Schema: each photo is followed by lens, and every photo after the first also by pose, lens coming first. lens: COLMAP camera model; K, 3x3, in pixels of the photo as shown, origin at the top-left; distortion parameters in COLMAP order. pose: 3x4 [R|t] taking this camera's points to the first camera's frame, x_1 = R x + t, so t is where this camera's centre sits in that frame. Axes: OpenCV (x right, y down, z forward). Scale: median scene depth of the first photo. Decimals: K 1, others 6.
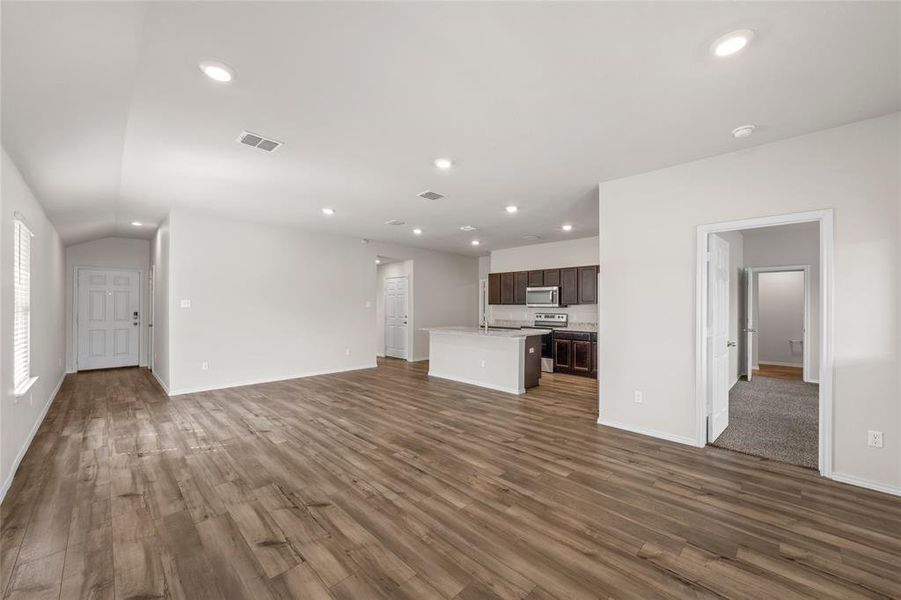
lens RADIAL K [[350.3, 0, 451.1], [0, 350.3, 305.8], [0, 0, 1]] dist [-0.000978, -0.000051]
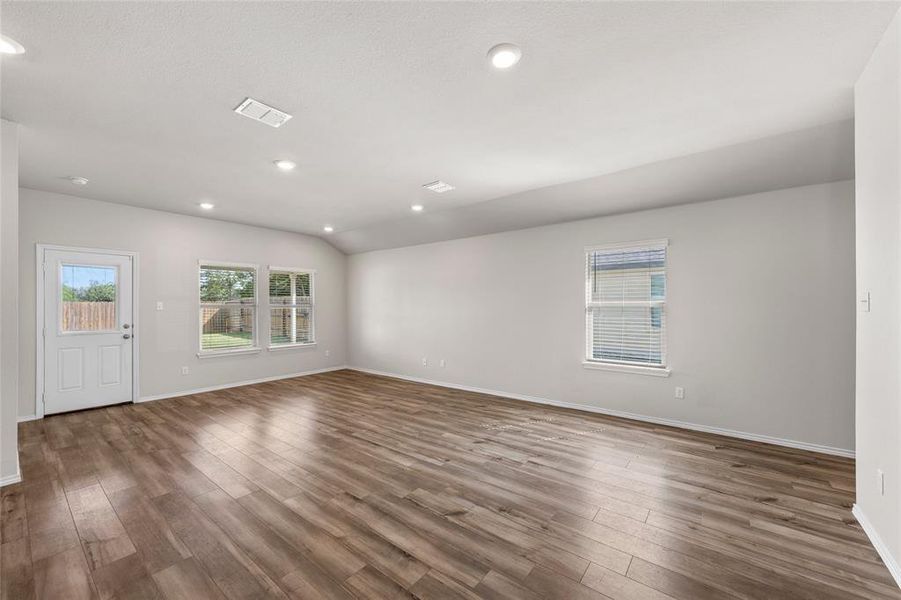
lens RADIAL K [[350.3, 0, 451.1], [0, 350.3, 305.8], [0, 0, 1]] dist [-0.000978, -0.000051]
pose [[-0.992597, -0.000848, -0.121453, -0.314650], [-0.000486, 0.999995, -0.003009, -0.000092], [0.121455, -0.002928, -0.992593, 1.738214]]
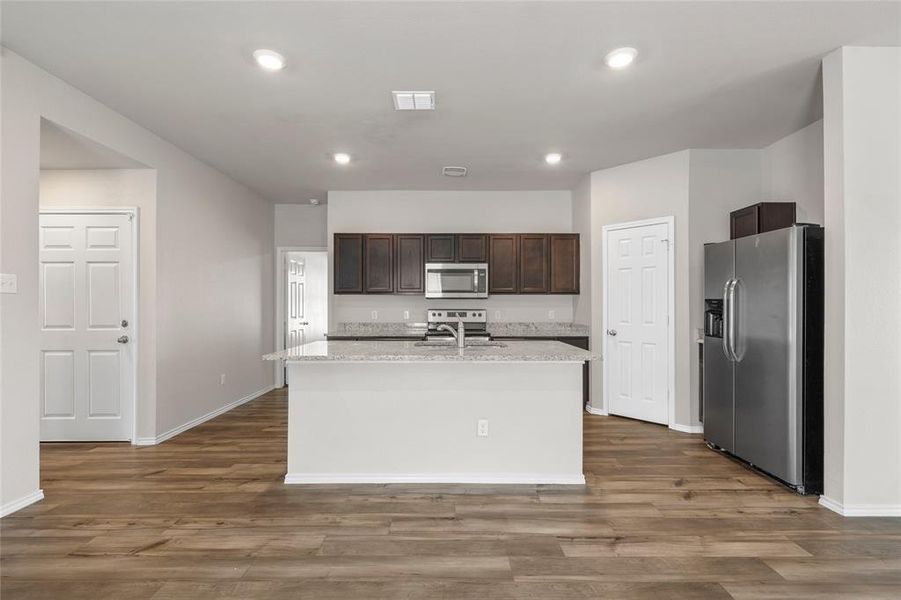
lens RADIAL K [[403.8, 0, 451.4], [0, 403.8, 304.5], [0, 0, 1]] dist [0.001306, 0.000001]
pose [[0.704625, -0.002233, 0.709577, -0.396630], [0.002129, 0.999997, 0.001033, 0.024544], [-0.709577, 0.000783, 0.704628, 0.976348]]
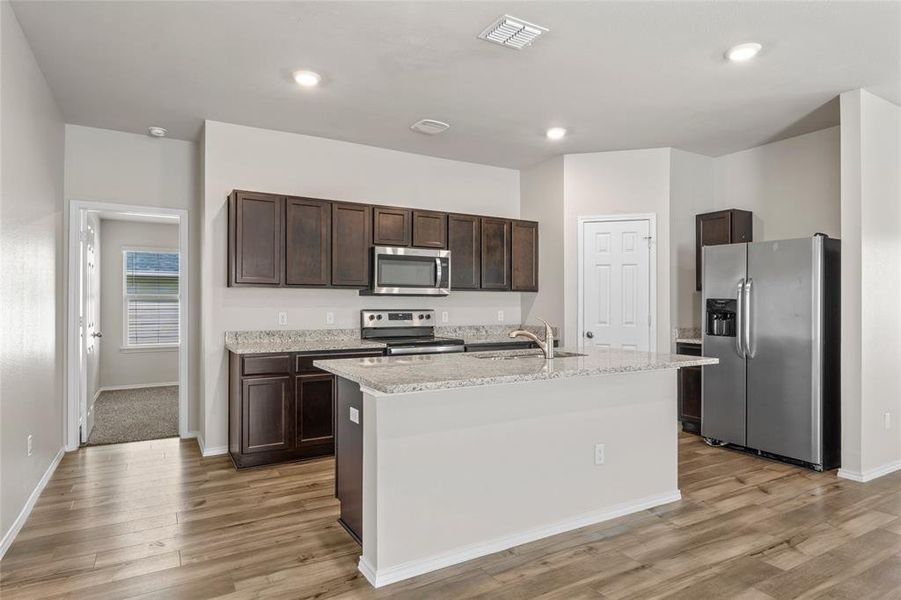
lens RADIAL K [[515.4, 0, 450.5], [0, 515.4, 300.0], [0, 0, 1]] dist [0.004689, 0.001171]
pose [[0.255705, 0.003680, 0.966748, -0.624748], [-0.001350, 0.999993, -0.003450, 0.022279], [-0.966754, -0.000423, 0.255708, 1.440185]]
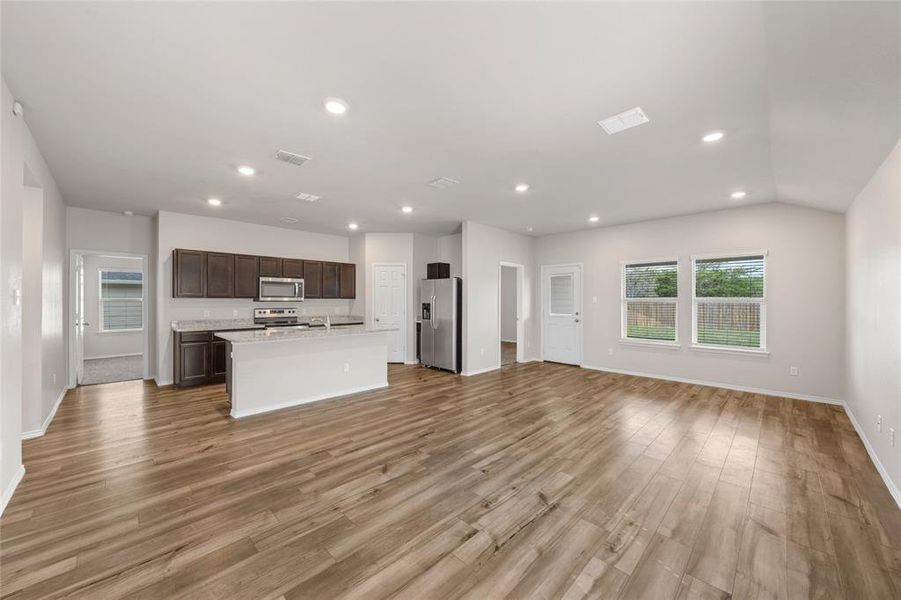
lens RADIAL K [[335.2, 0, 450.5], [0, 335.2, 300.0], [0, 0, 1]] dist [-0.002708, -0.000293]
pose [[-0.004123, -0.002948, 0.999987, -1.040257], [-0.002352, 0.999993, 0.002939, -0.004310], [-0.999989, -0.002340, -0.004130, 1.065173]]
